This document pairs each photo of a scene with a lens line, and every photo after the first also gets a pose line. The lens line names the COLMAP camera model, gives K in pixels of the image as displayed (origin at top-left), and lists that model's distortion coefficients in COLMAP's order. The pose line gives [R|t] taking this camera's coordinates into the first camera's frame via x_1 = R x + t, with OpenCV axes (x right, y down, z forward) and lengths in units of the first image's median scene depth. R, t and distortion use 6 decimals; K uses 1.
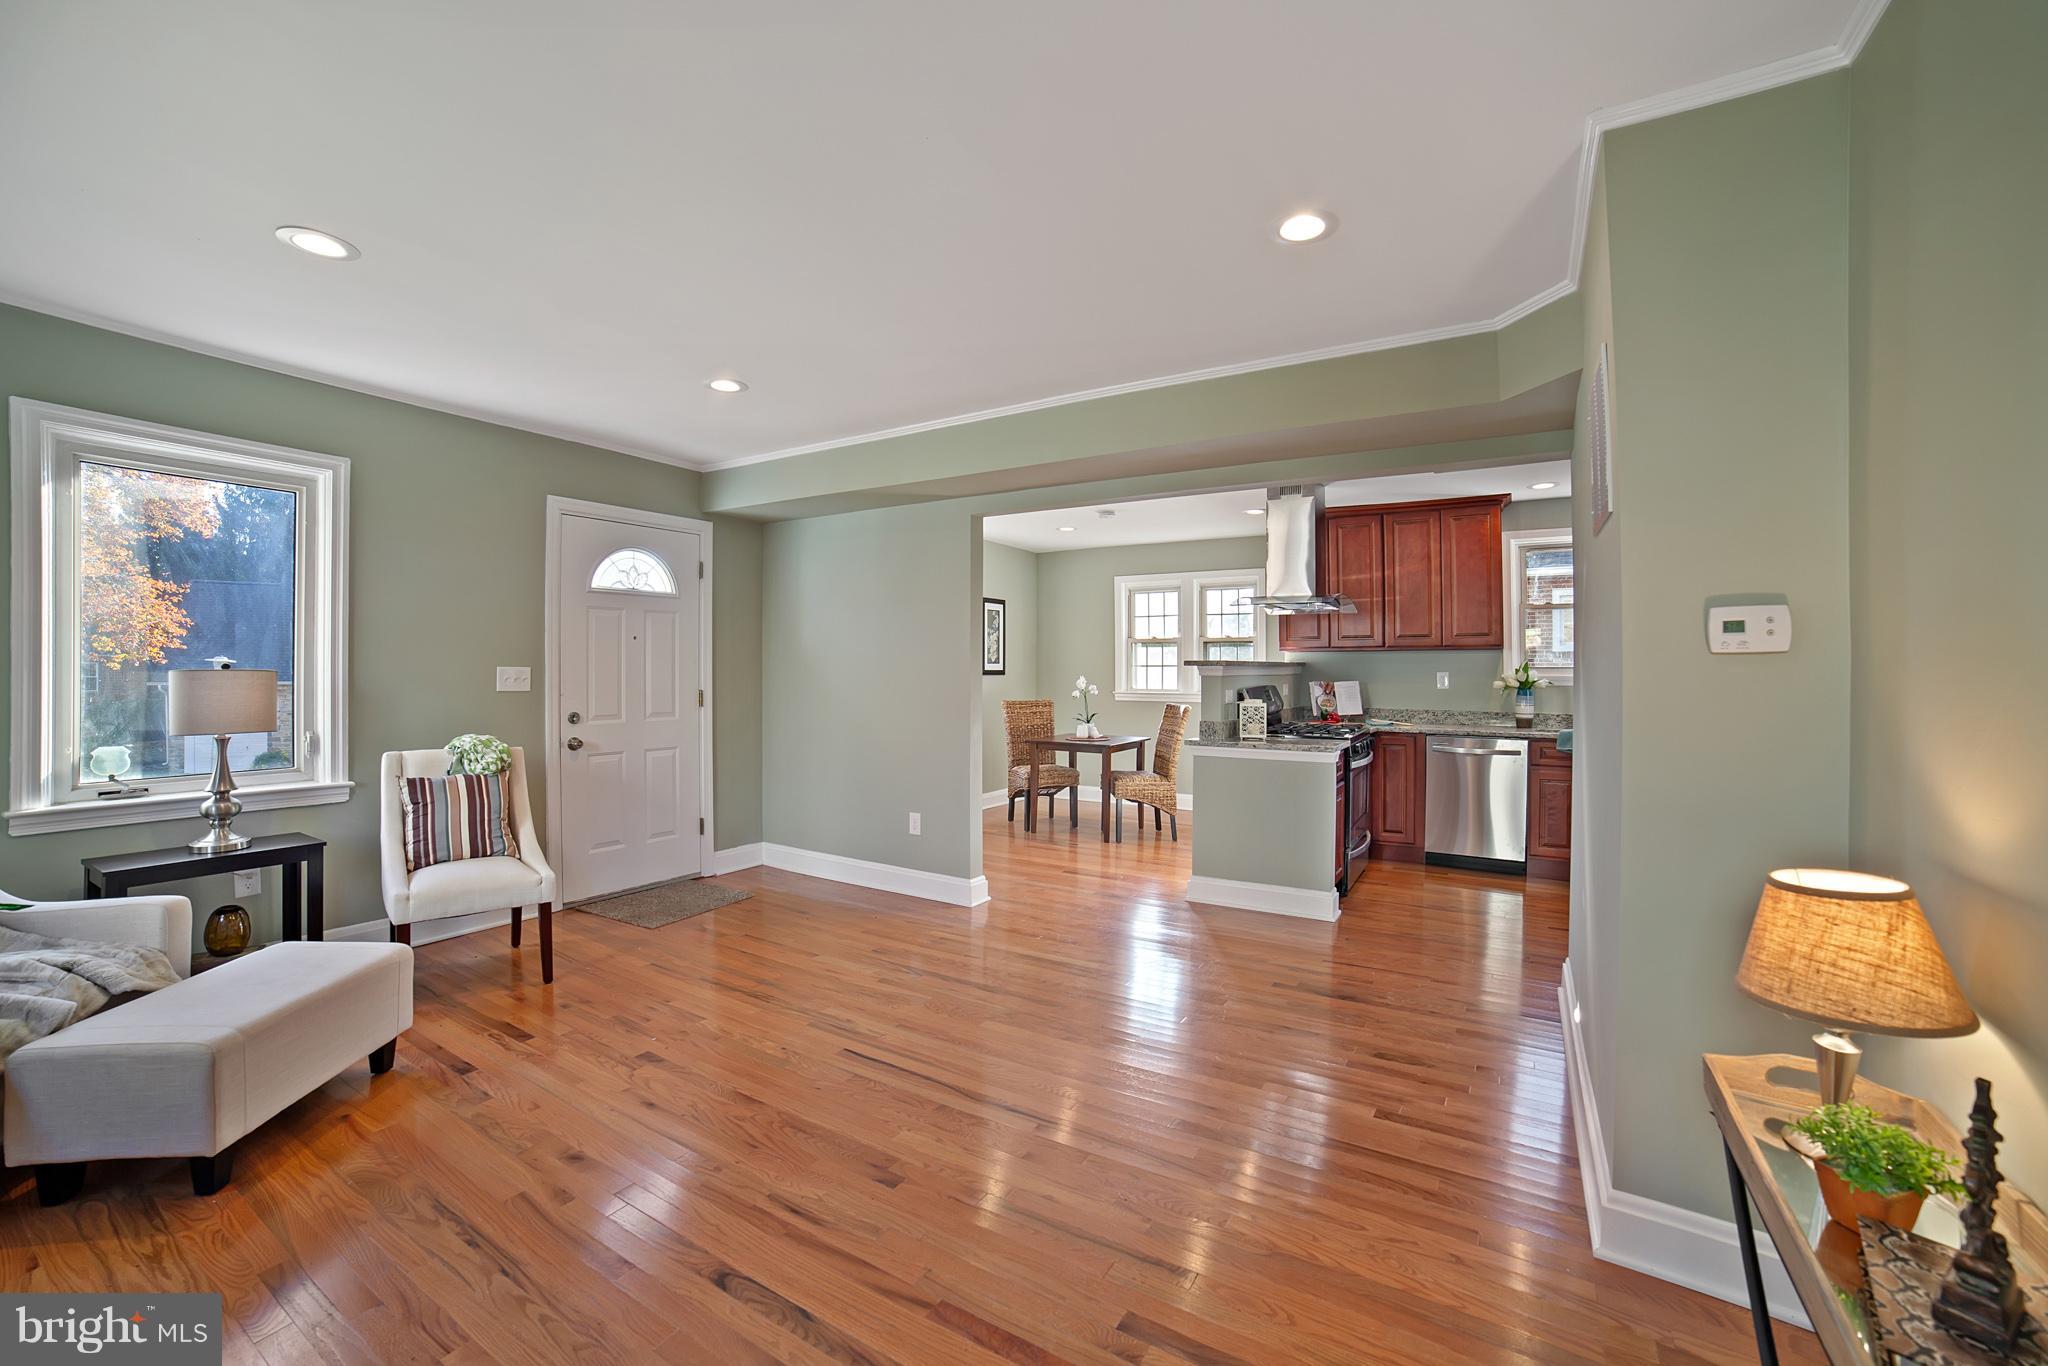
lens RADIAL K [[3115.7, 0, 1025.1], [0, 3115.7, 682.7], [0, 0, 1]] dist [0.009146, 0.000000]
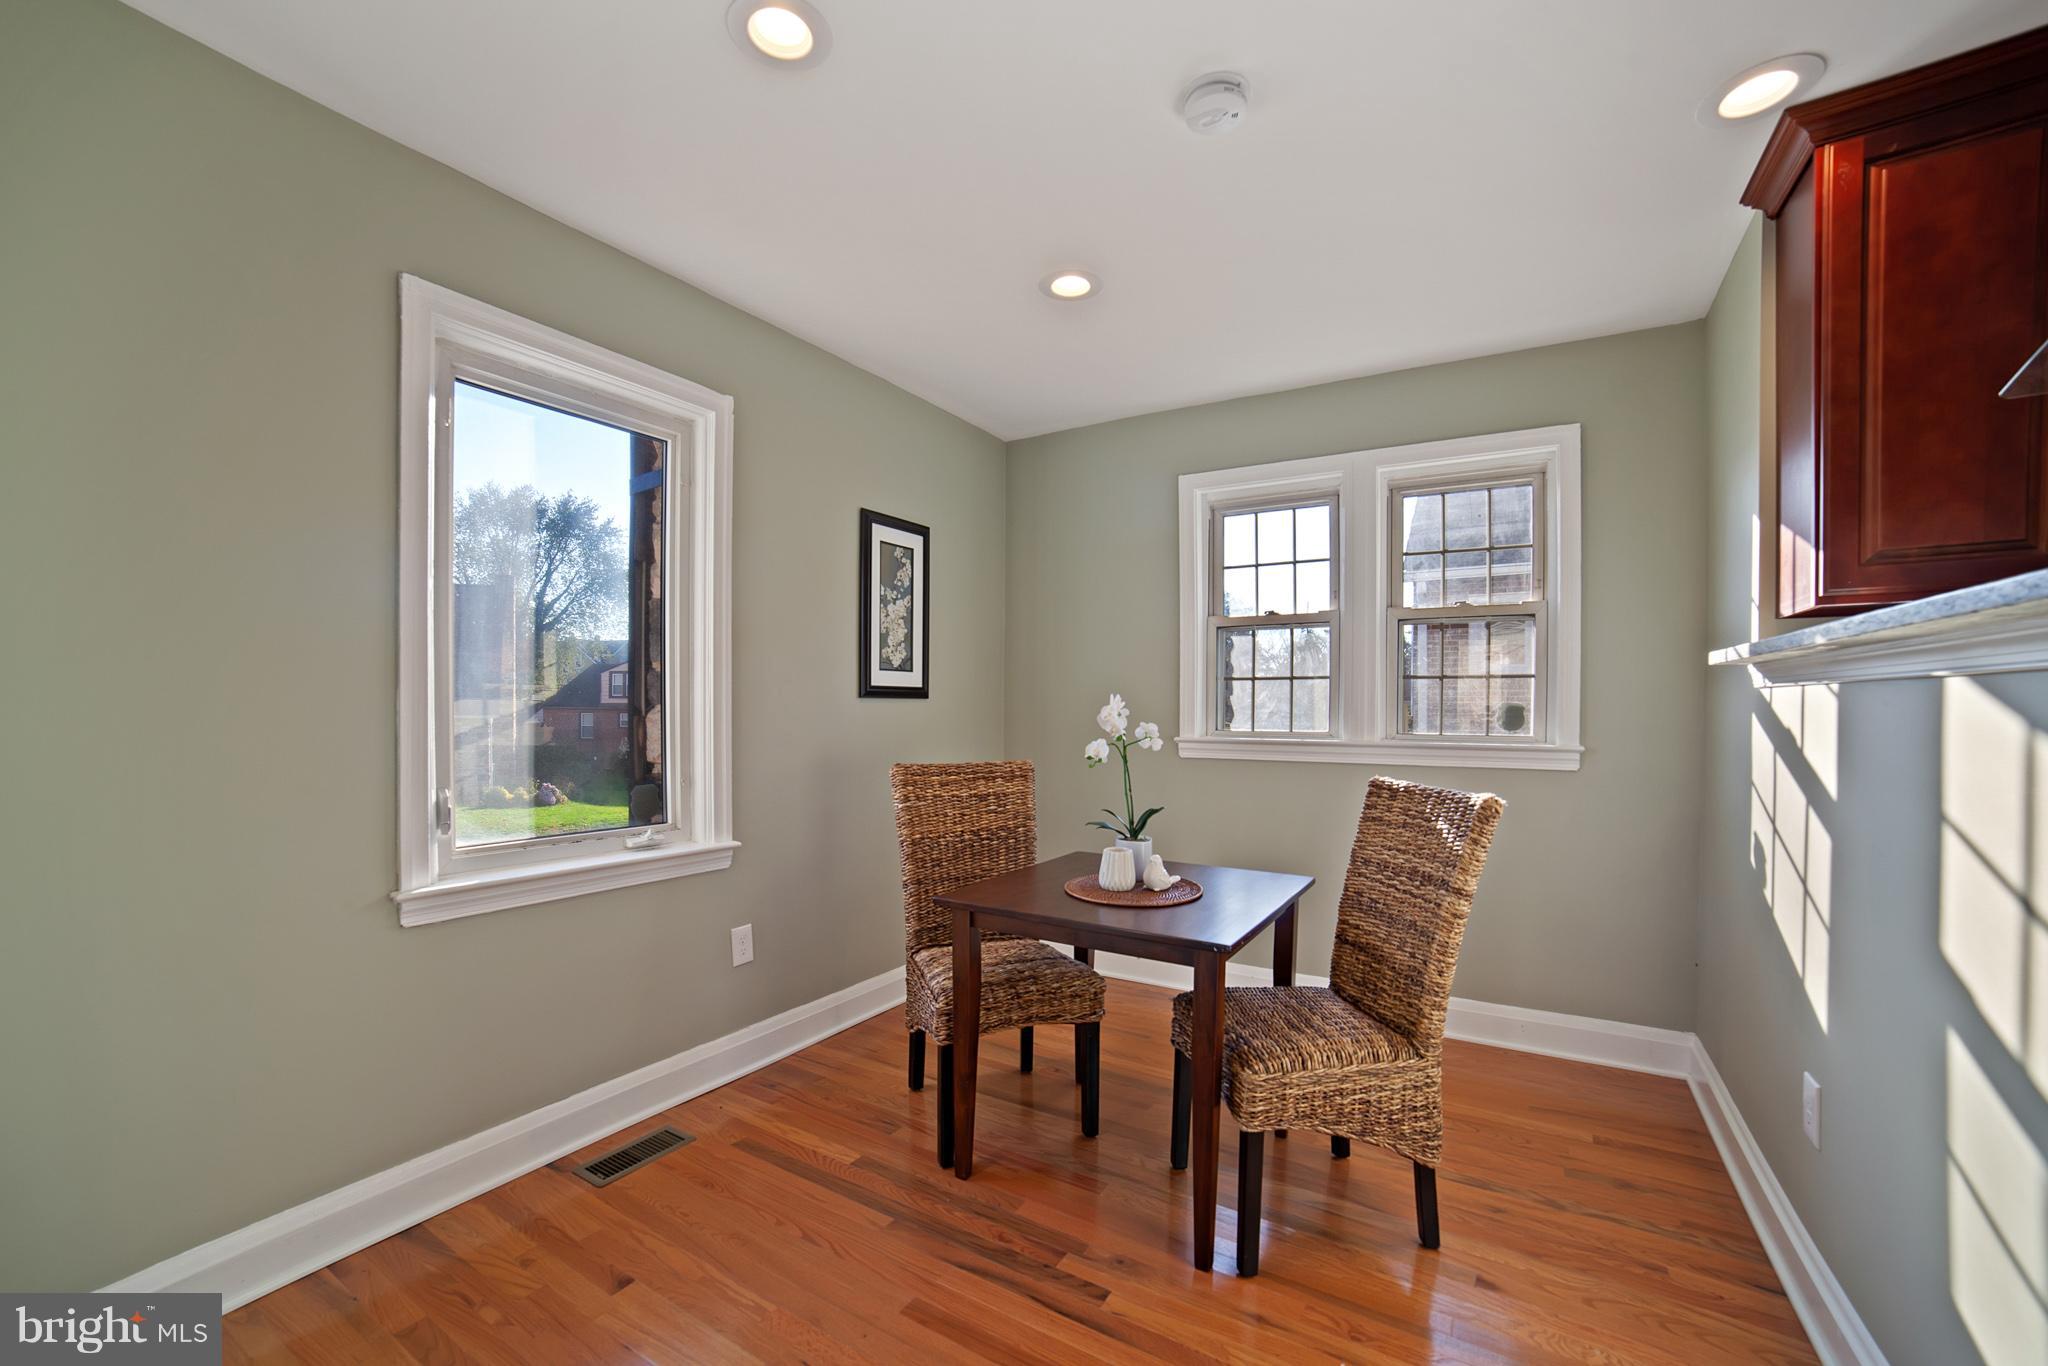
lens RADIAL K [[3115.7, 0, 1024.6], [0, 3115.7, 685.7], [0, 0, 1]] dist [0.009146, 0.000000]
pose [[0.999995, 0.003007, -0.001107, 0.007892], [-0.003019, 0.999935, -0.010958, 0.000466], [0.001074, 0.010961, 0.999939, 0.581599]]
